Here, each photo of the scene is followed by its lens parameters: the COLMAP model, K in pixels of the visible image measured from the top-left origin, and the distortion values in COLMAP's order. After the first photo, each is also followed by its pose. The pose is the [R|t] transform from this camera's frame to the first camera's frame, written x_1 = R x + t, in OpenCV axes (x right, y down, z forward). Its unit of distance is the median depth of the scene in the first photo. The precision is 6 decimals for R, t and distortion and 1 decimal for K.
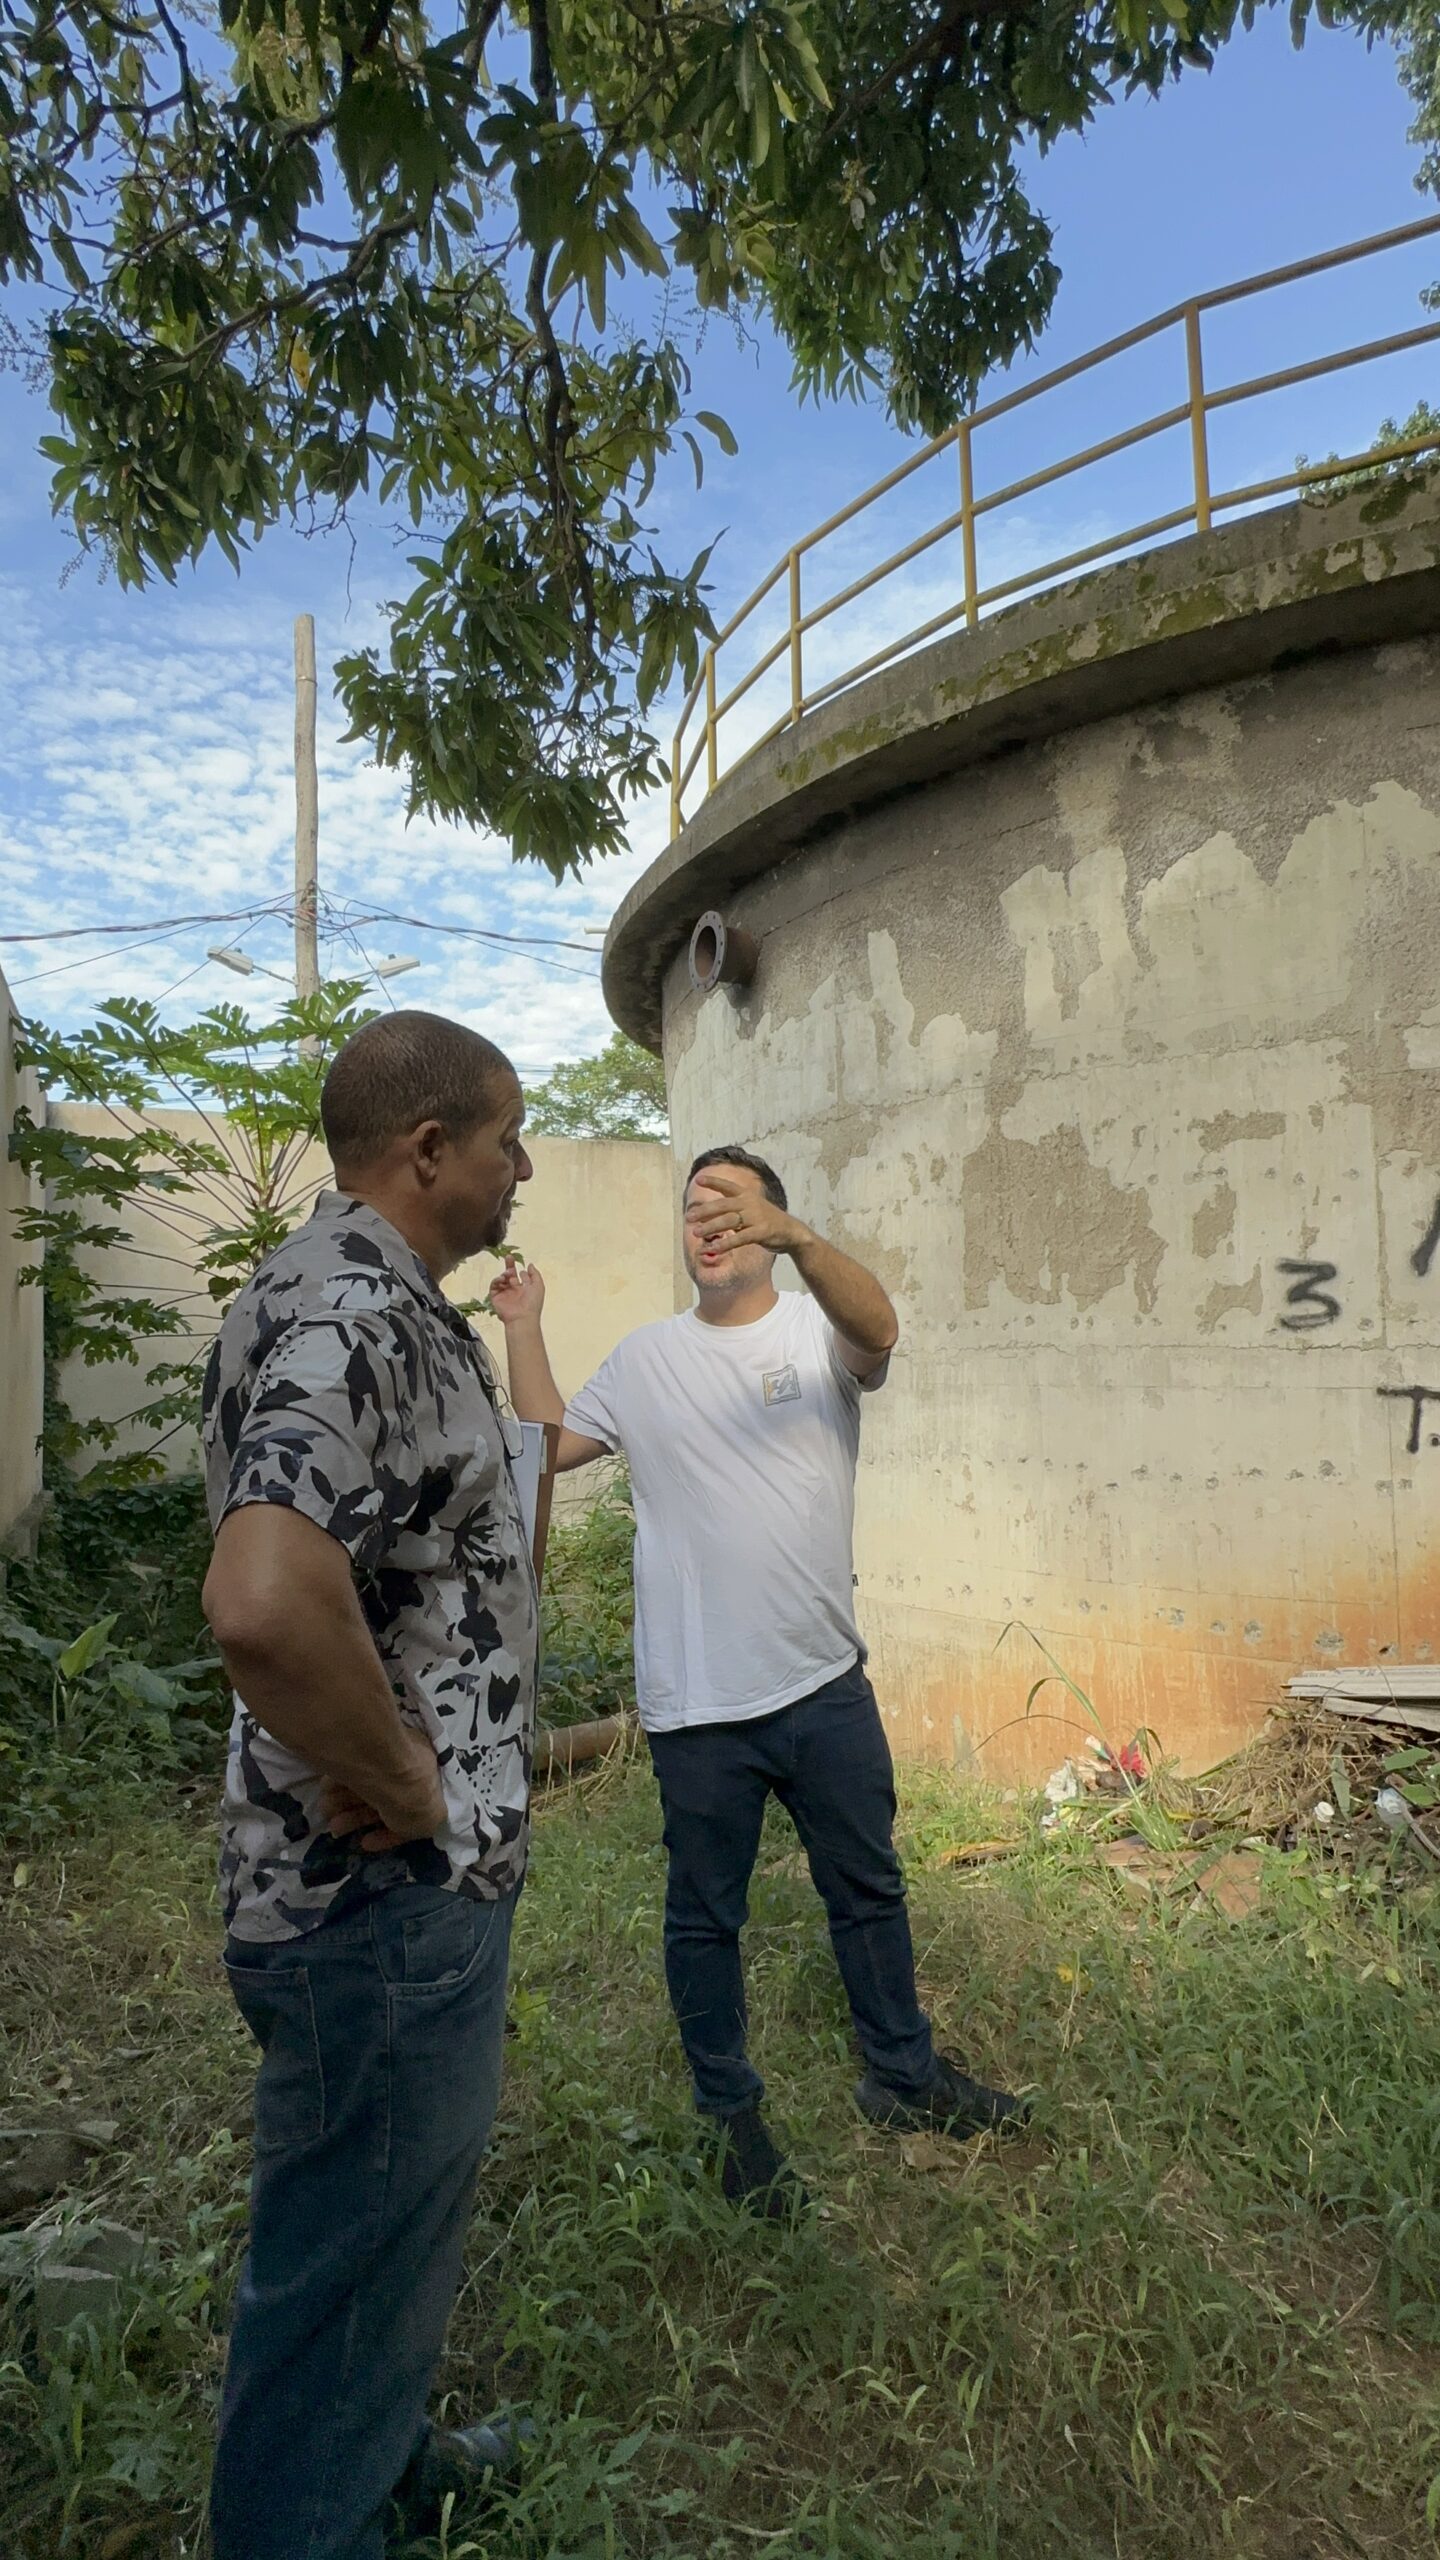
lens RADIAL K [[1156.3, 0, 711.2], [0, 1156.3, 1267.6], [0, 0, 1]] dist [-0.003042, -0.000752]
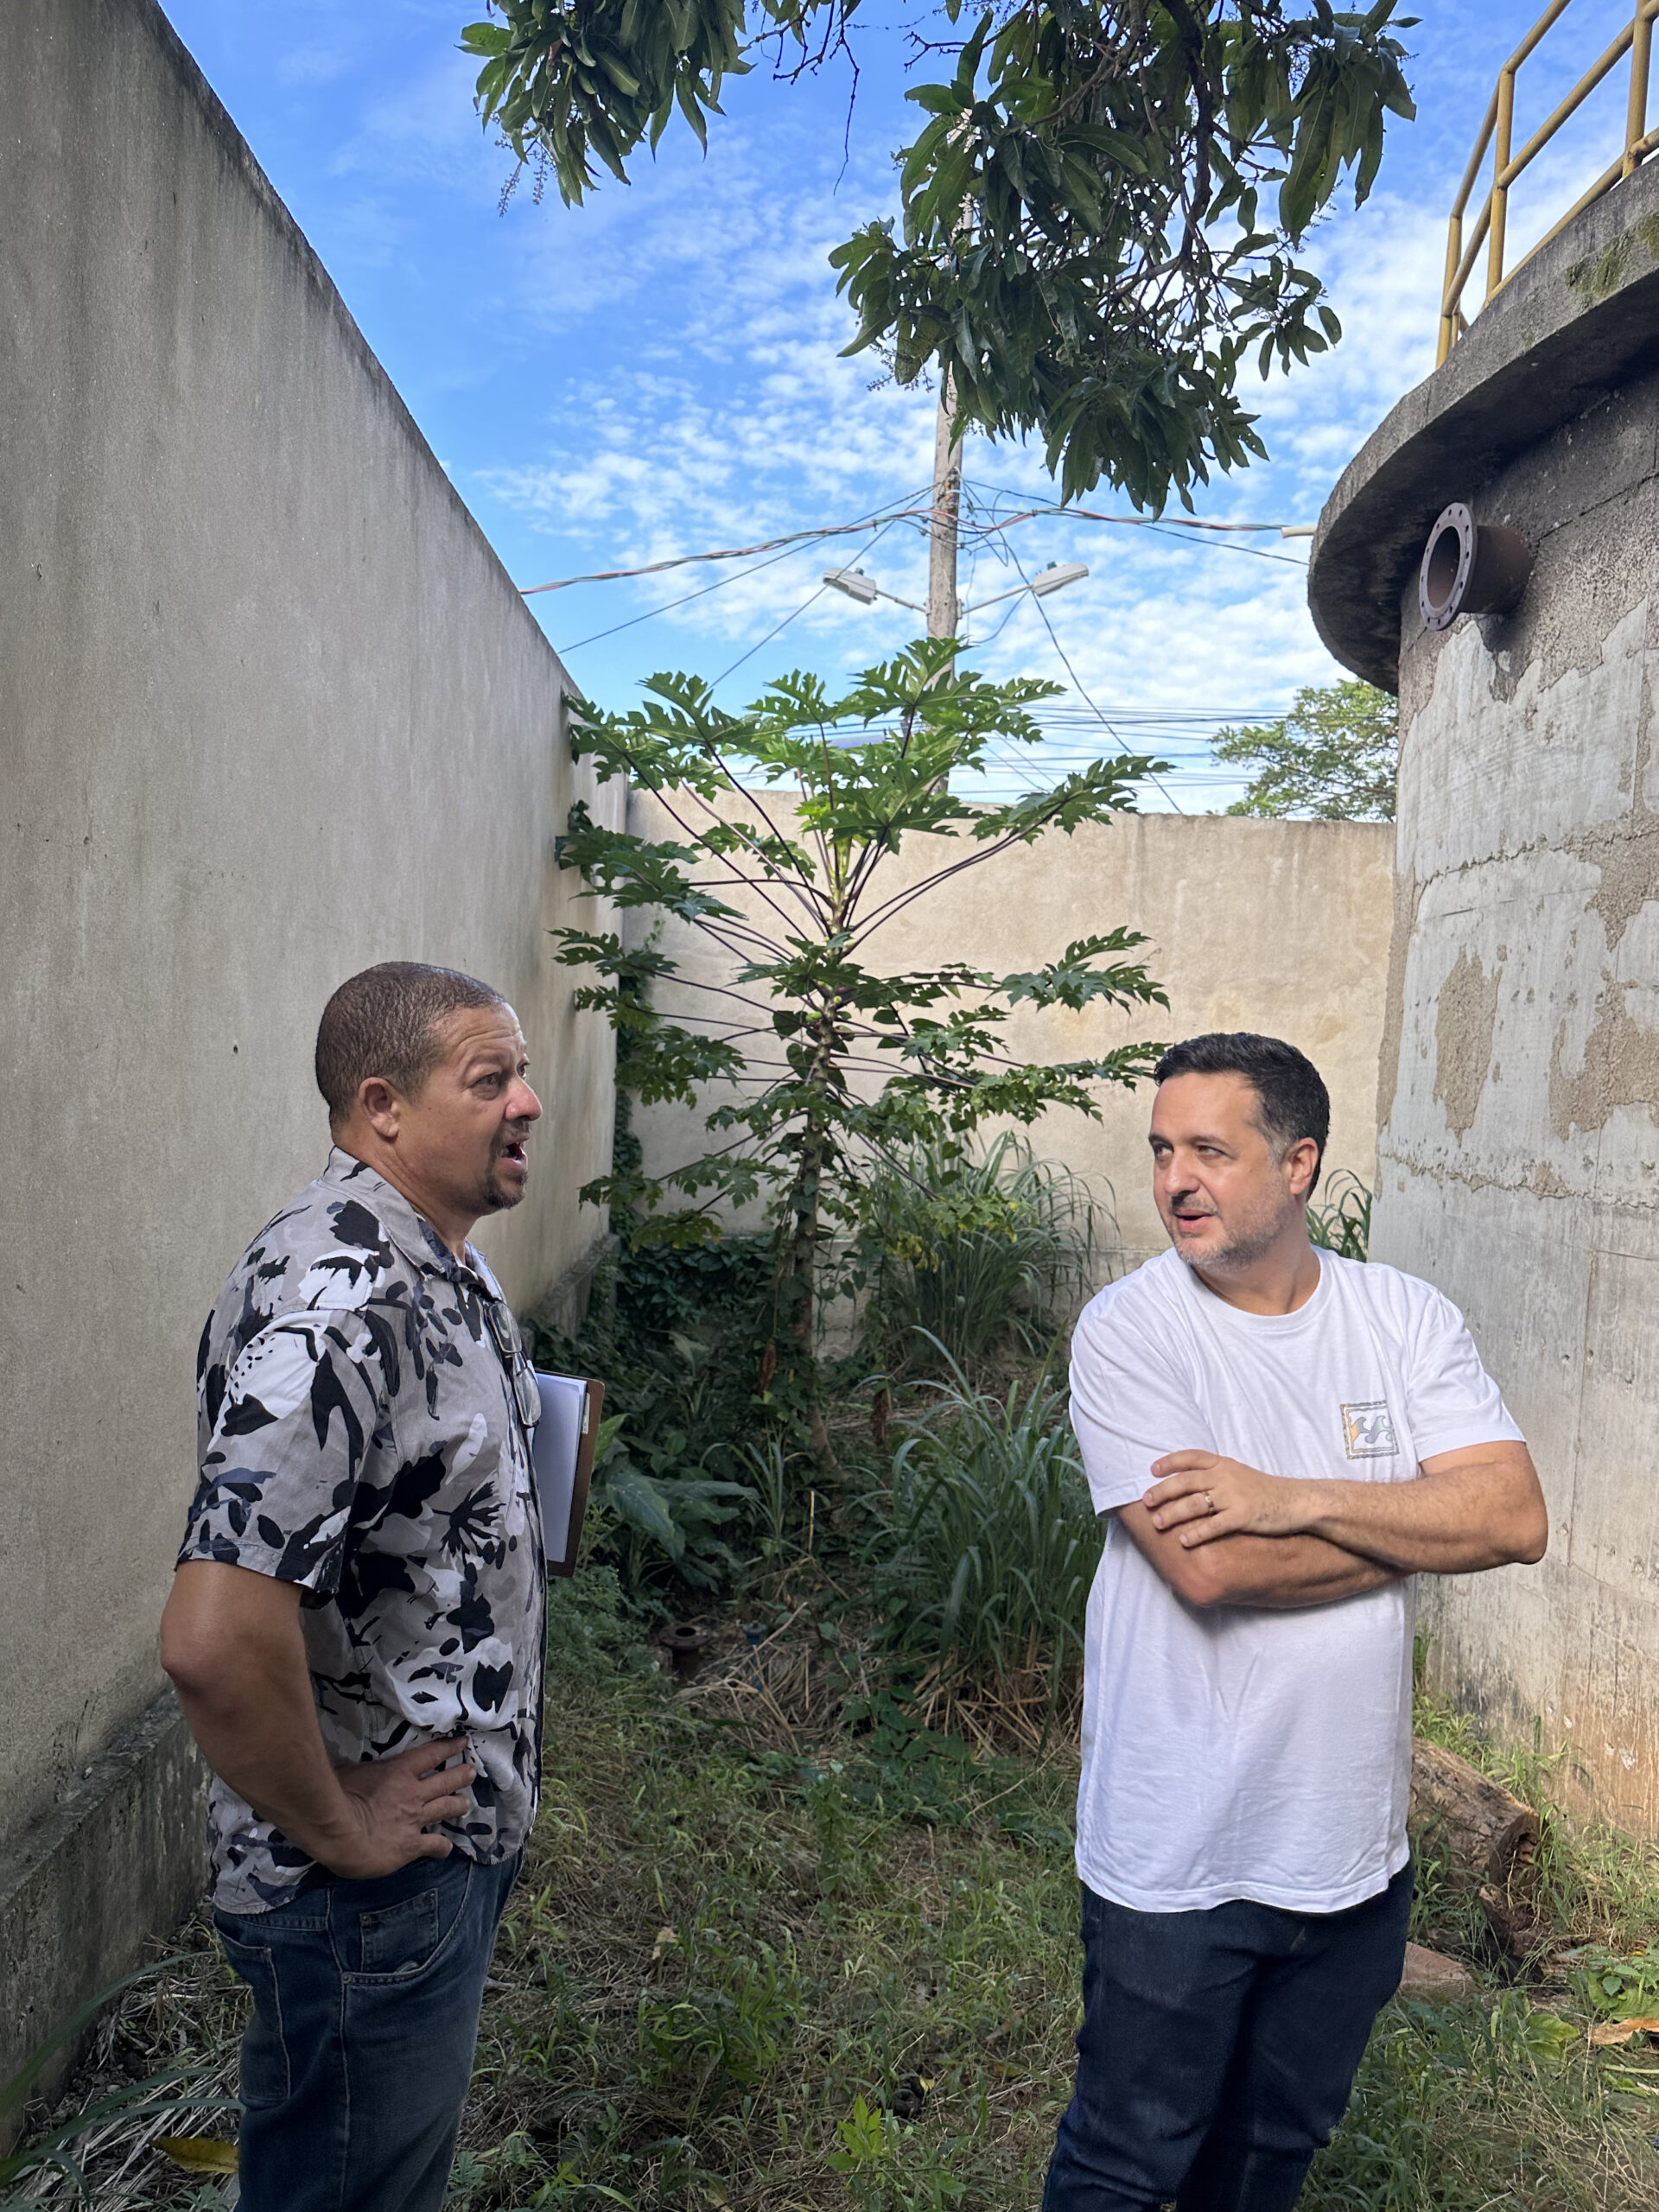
lens RADIAL K [[1543.8, 0, 796.9], [0, 1543.8, 1107.6], [0, 0, 1]] dist [0.030239, -0.031707]
pose [[0.897402, 0.085118, -0.432926, 0.098536], [-0.045020, 0.993759, 0.102063, -0.057956], [0.438911, -0.072101, 0.895633, 0.038313]]
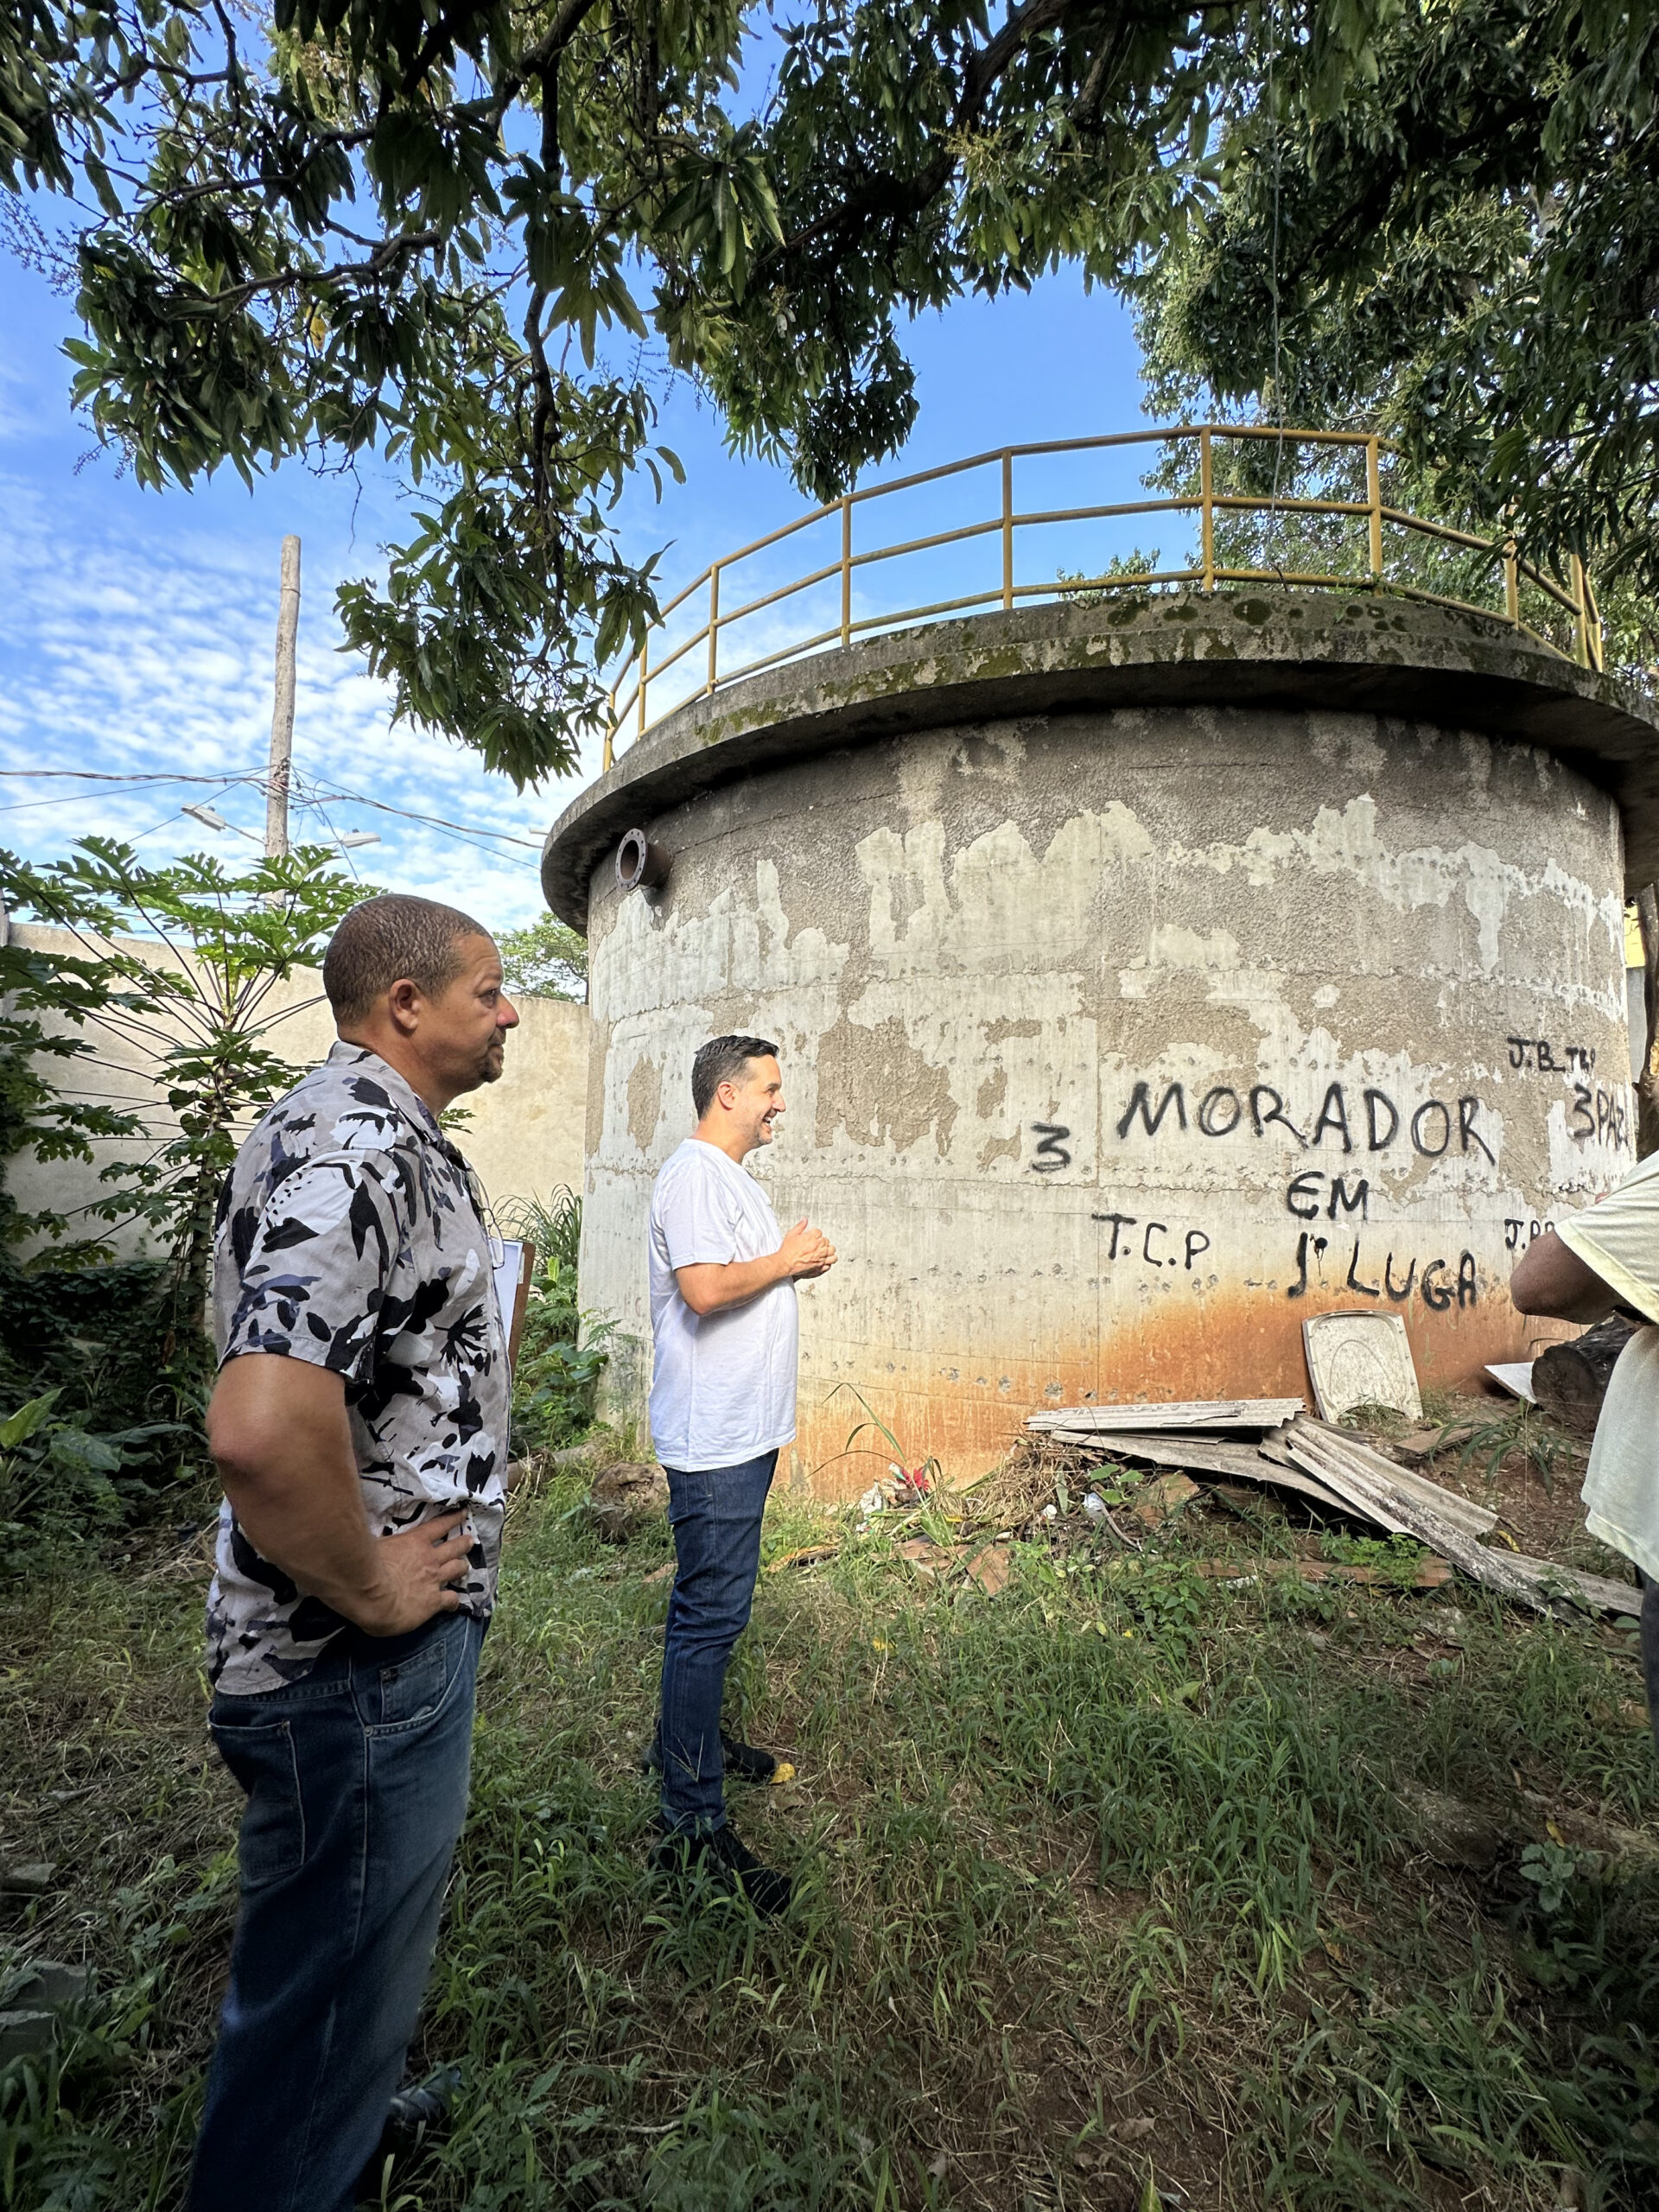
lens RADIAL K [[872.3, 0, 815.5], [0, 872.3, 1095.7], [0, 0, 1]] dist [-0.007123, 0.001178]
pose [[0.969805, 0.053613, 0.237915, -0.026866], [-0.051611, 0.998560, -0.014639, -0.009856], [-0.238357, 0.001918, 0.971176, 0.013200]]
